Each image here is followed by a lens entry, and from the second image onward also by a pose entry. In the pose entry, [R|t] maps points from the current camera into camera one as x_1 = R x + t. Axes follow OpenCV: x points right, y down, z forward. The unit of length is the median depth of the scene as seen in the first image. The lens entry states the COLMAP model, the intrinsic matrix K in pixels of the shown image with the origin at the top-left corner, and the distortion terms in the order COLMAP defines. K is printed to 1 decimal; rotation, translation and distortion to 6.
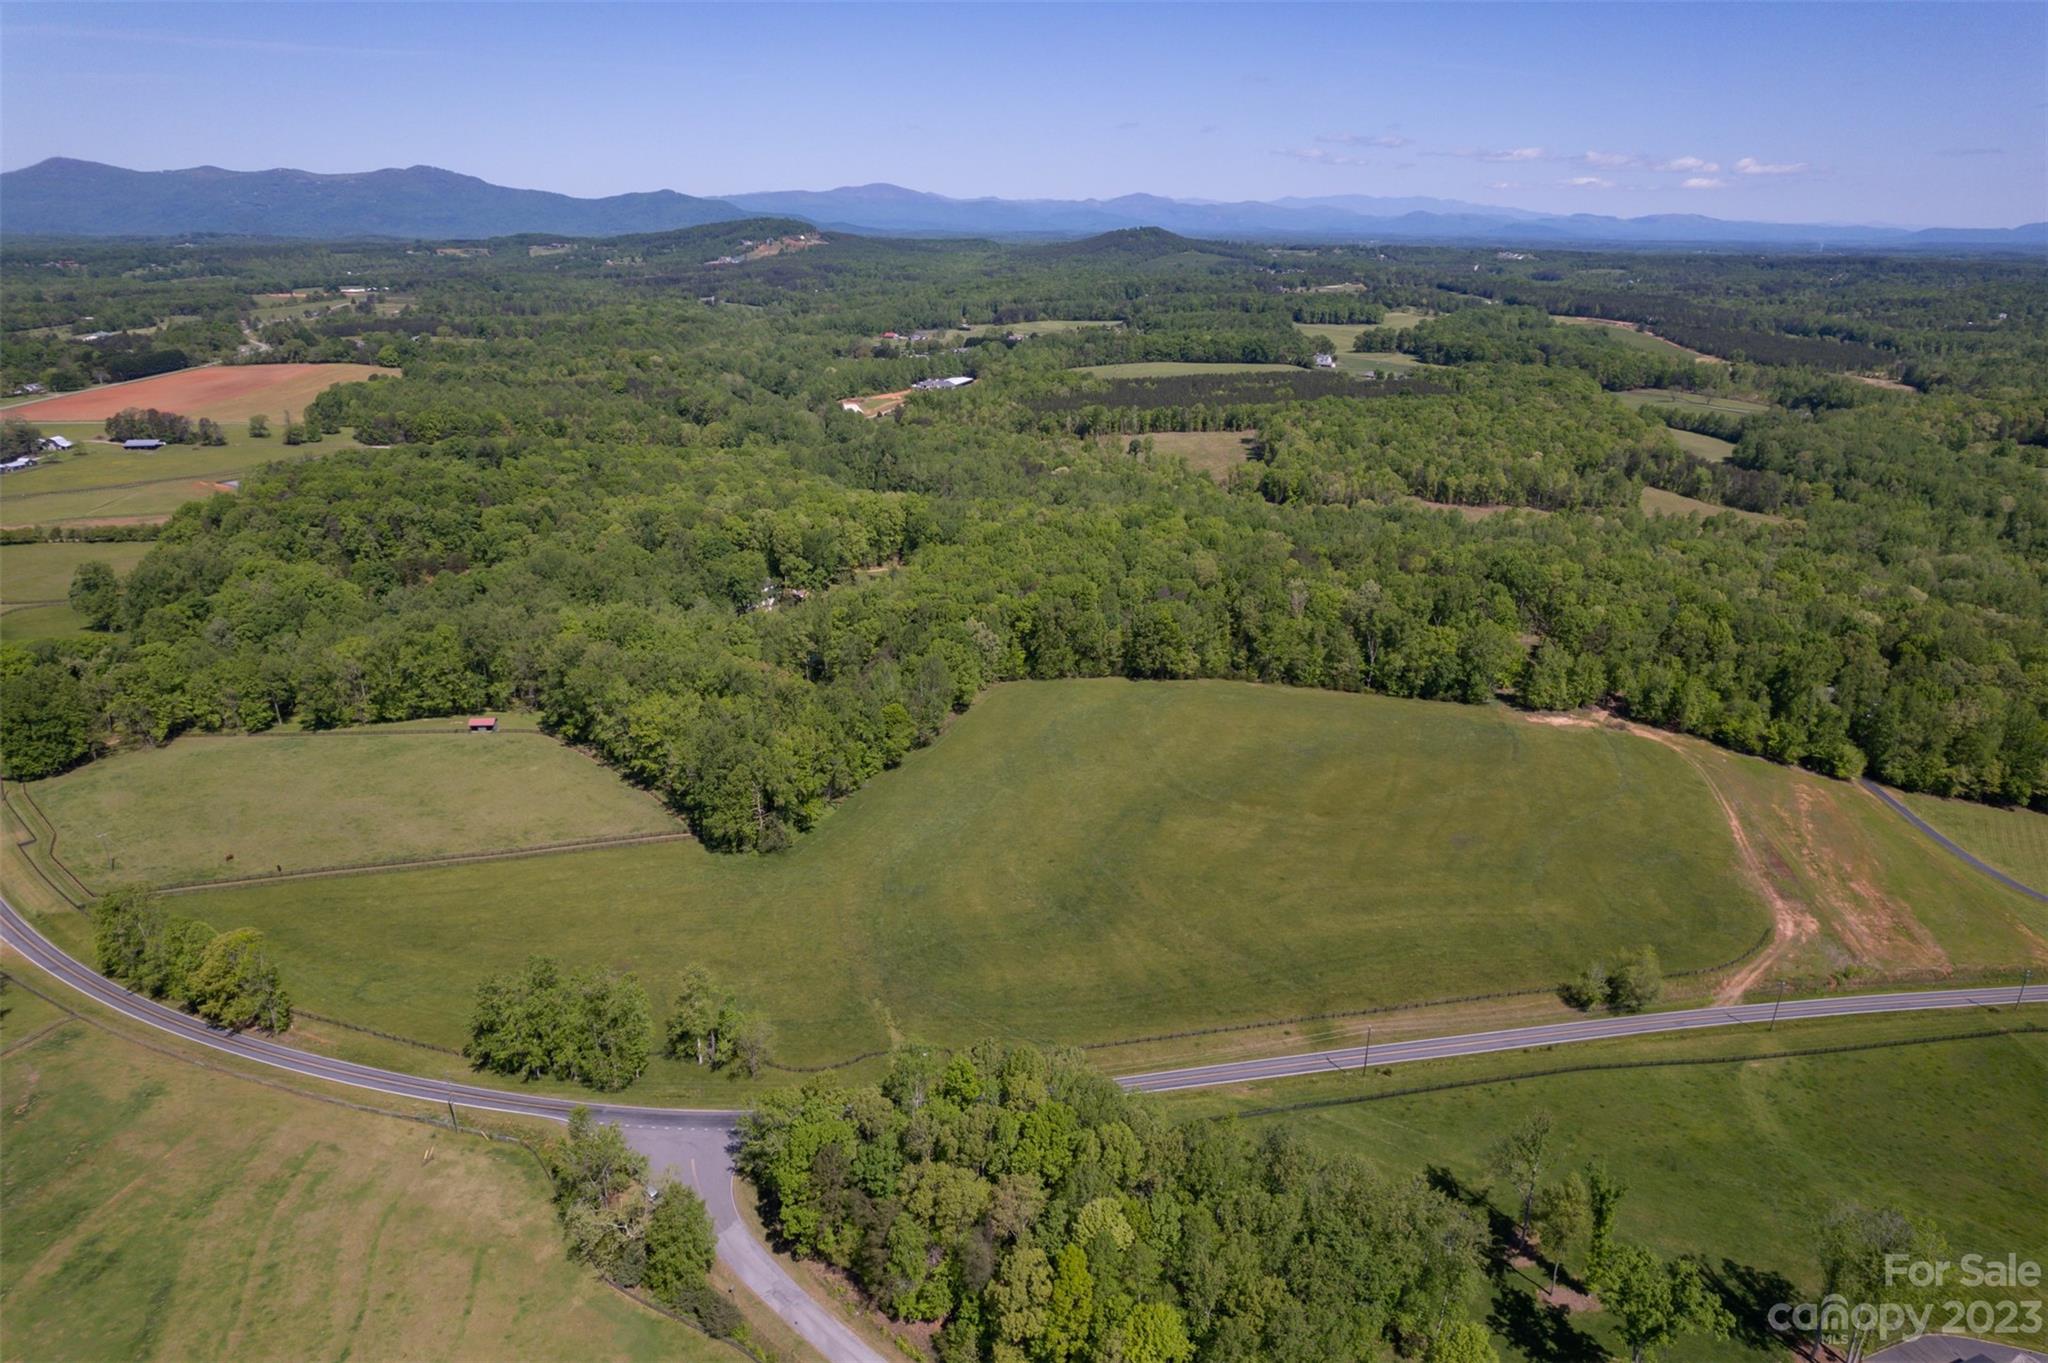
lens RADIAL K [[1312.5, 0, 1038.4], [0, 1312.5, 684.1], [0, 0, 1]] dist [-0.076727, 0.069484]
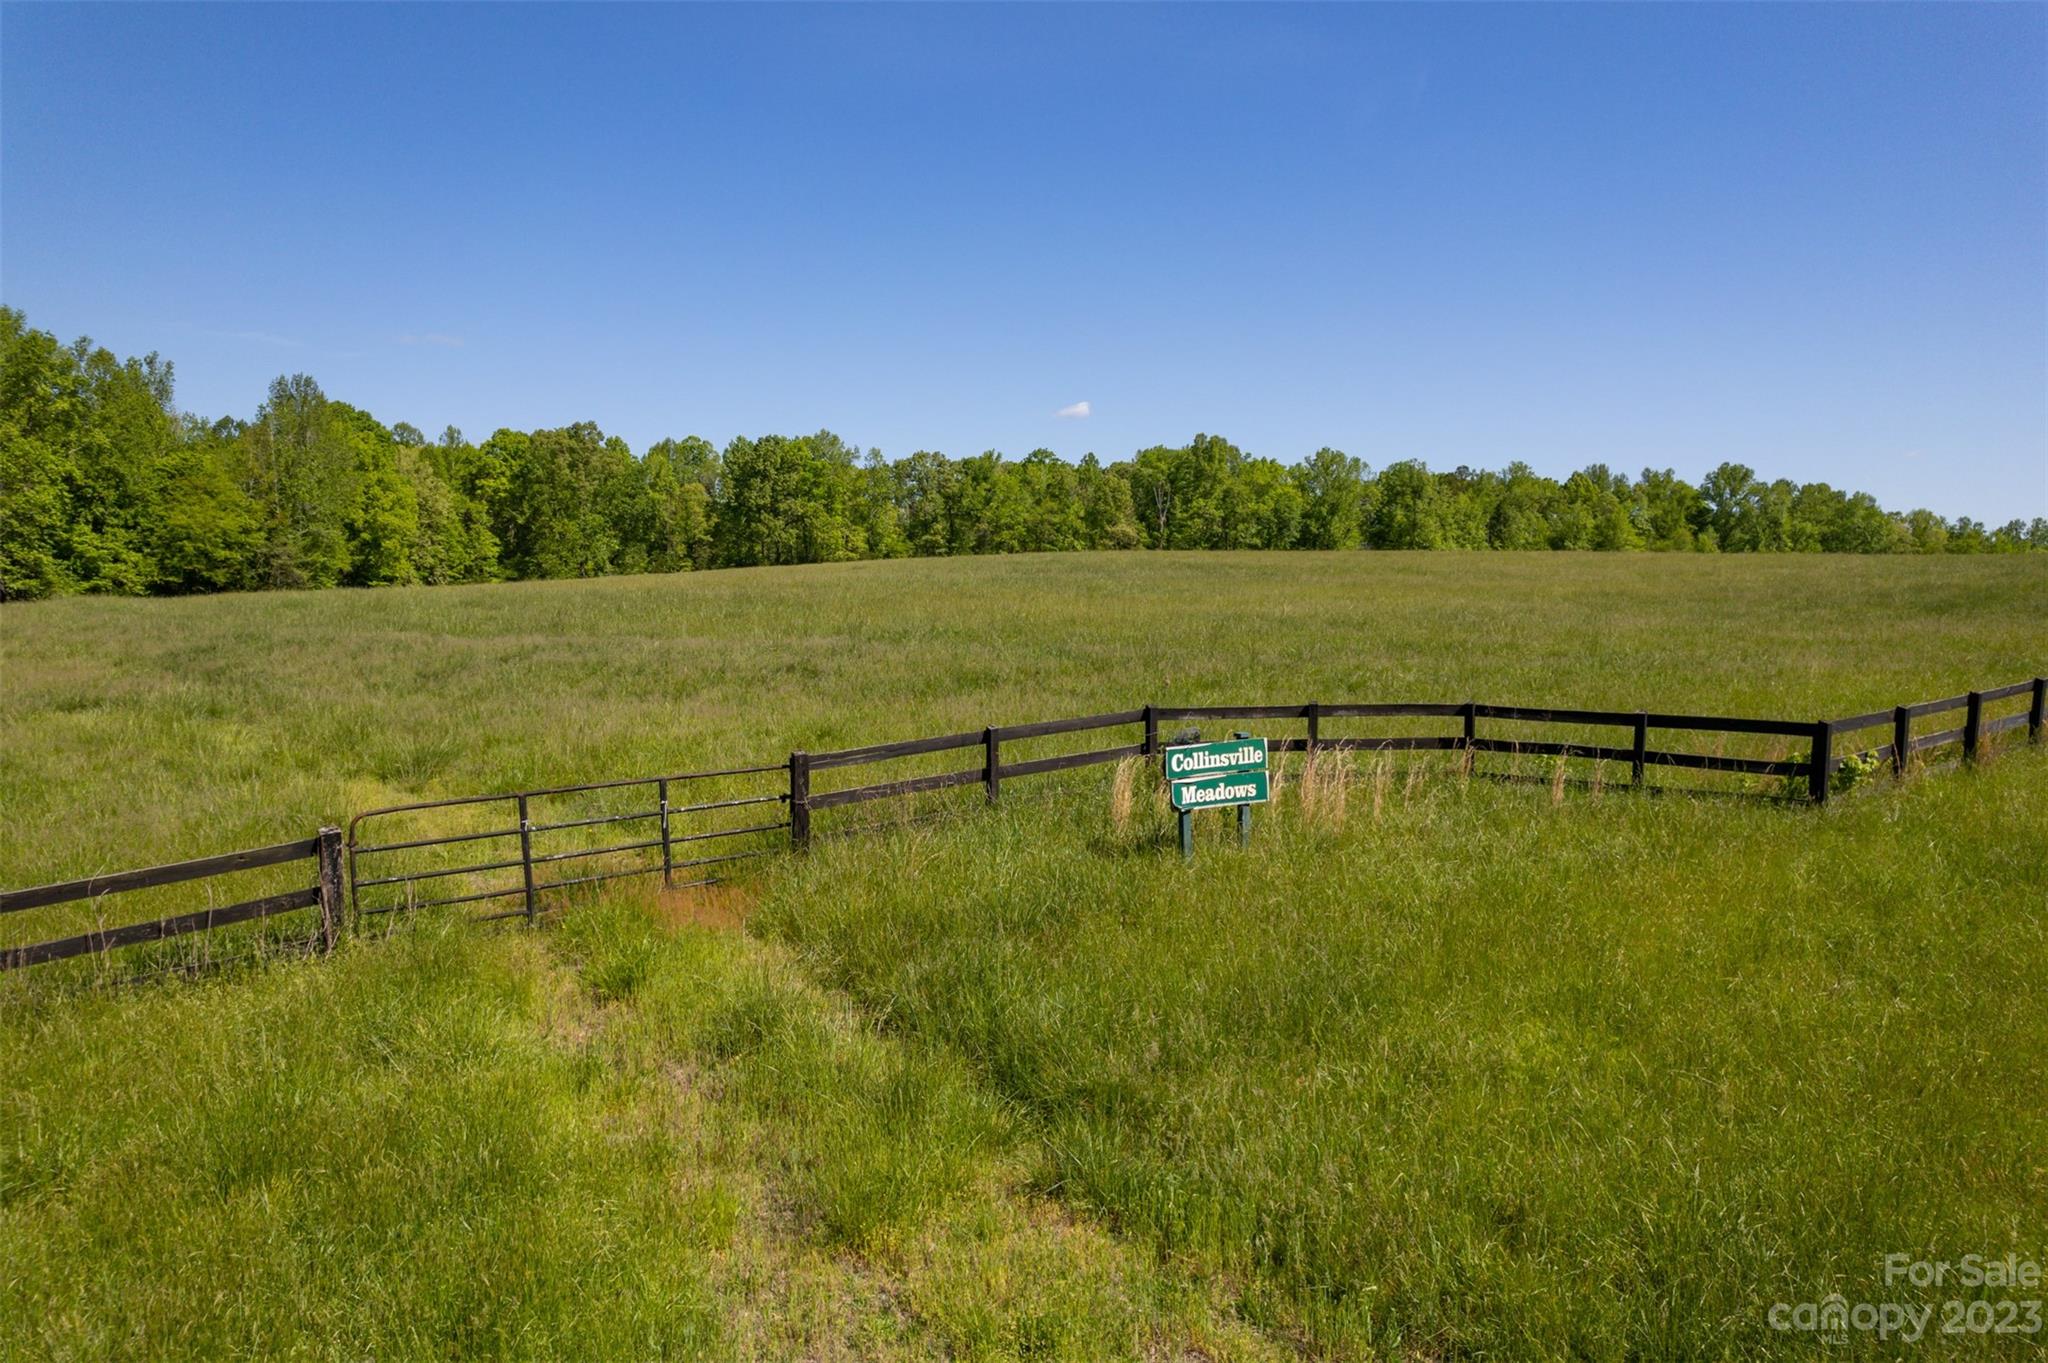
lens RADIAL K [[1312.5, 0, 1033.1], [0, 1312.5, 692.6], [0, 0, 1]] dist [-0.076727, 0.069484]
pose [[0.879001, -0.039720, 0.475163, -0.023845], [0.161486, 0.962432, -0.218280, 0.058040], [-0.448642, 0.268600, 0.852393, 0.193225]]
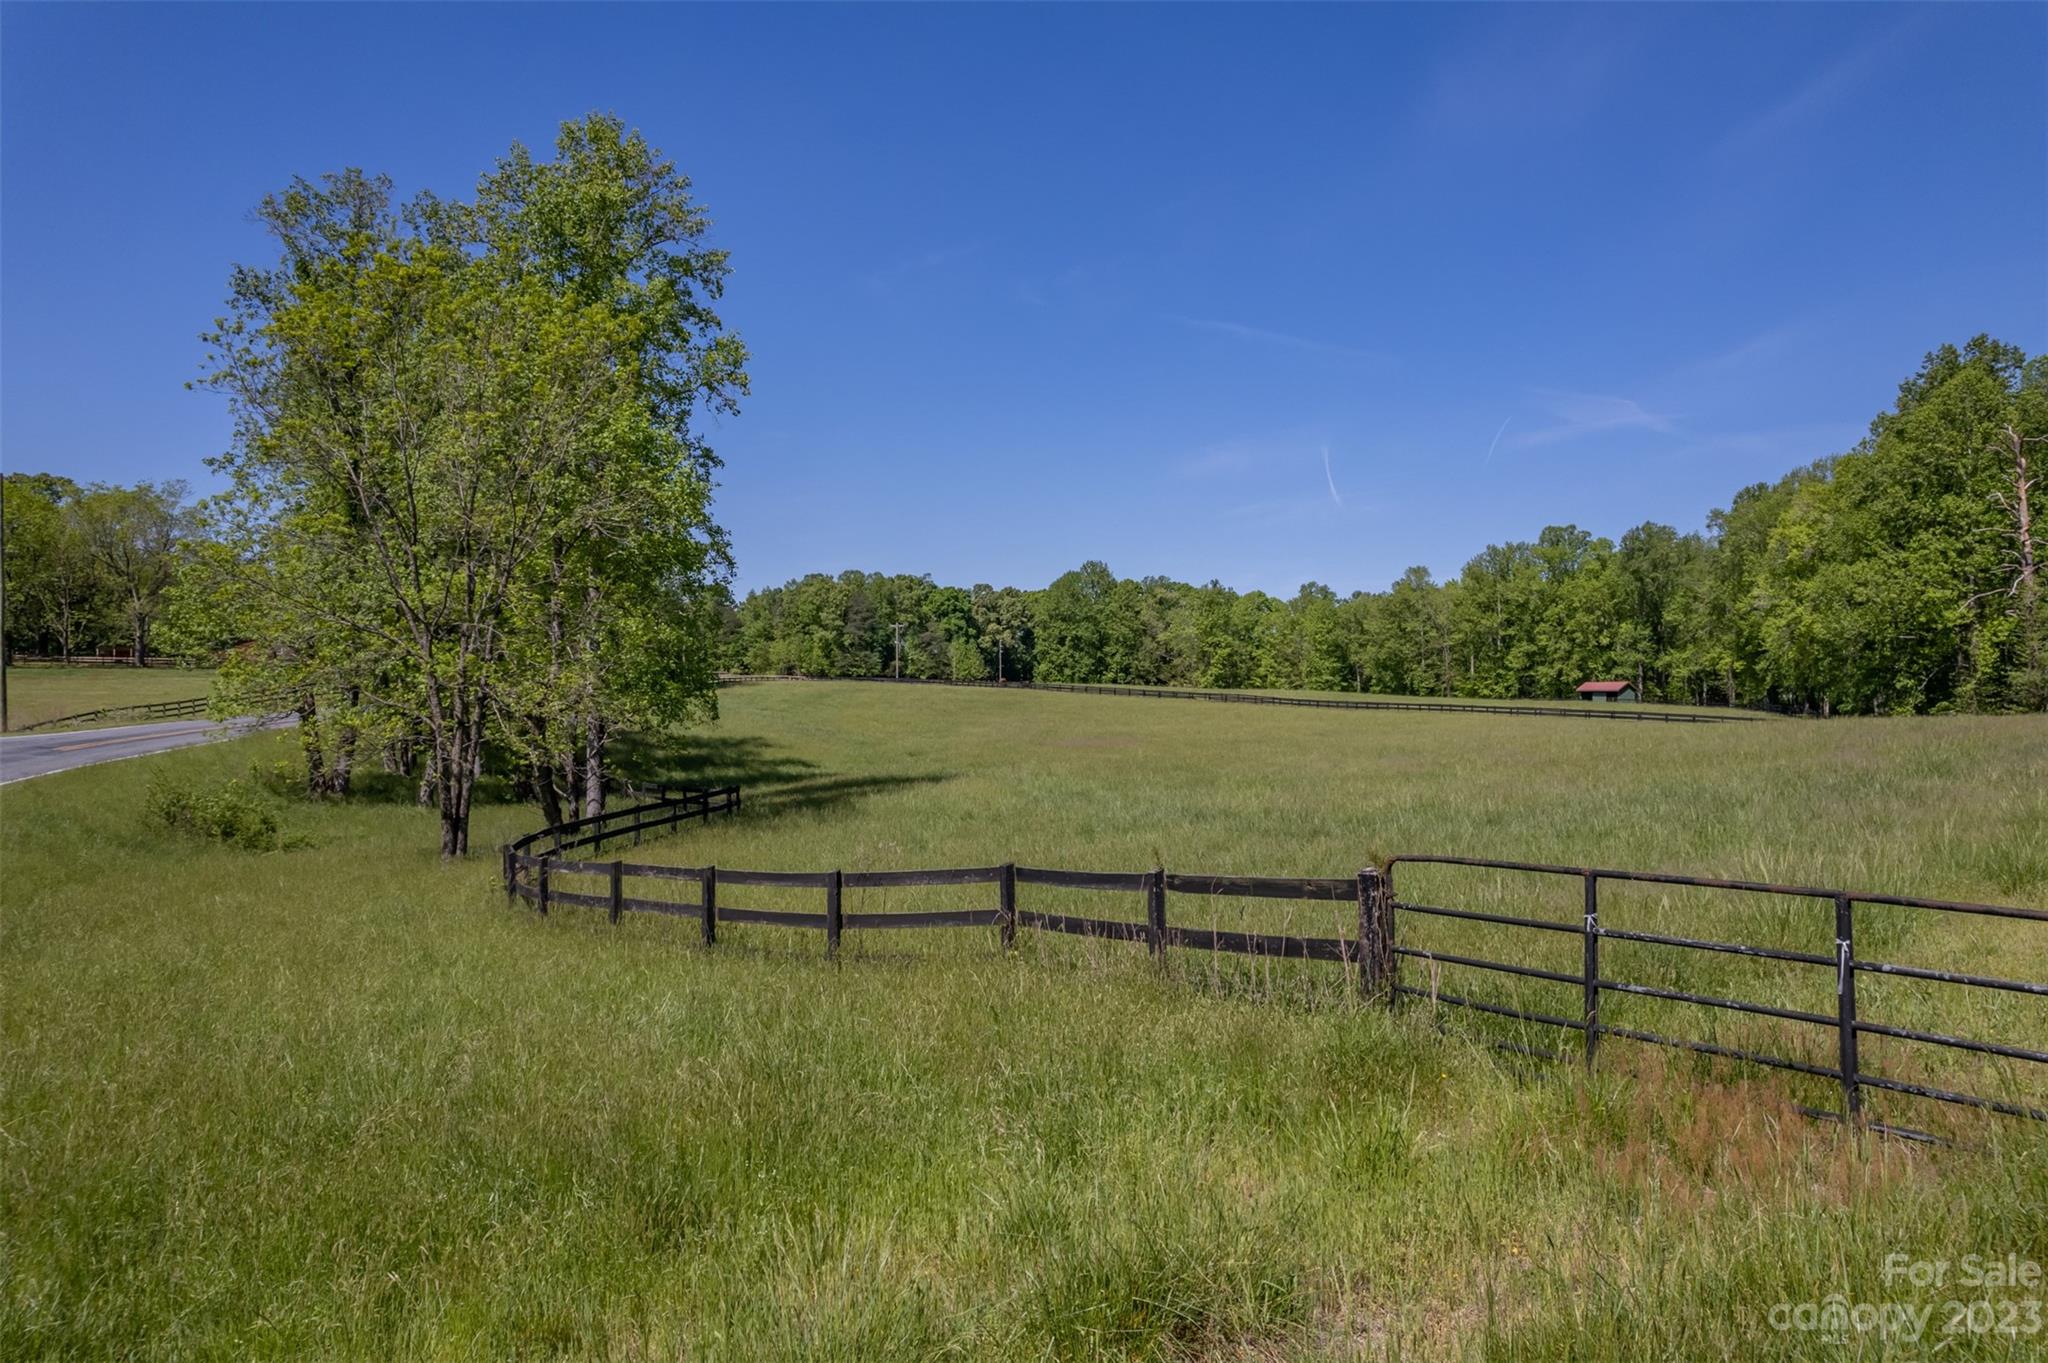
lens RADIAL K [[1312.5, 0, 1036.7], [0, 1312.5, 695.4], [0, 0, 1]] dist [-0.076727, 0.069484]
pose [[0.417325, -0.010404, -0.908698, -0.018718], [-0.304414, 0.940564, -0.150573, 0.057063], [0.856255, 0.339458, 0.389353, 0.198089]]
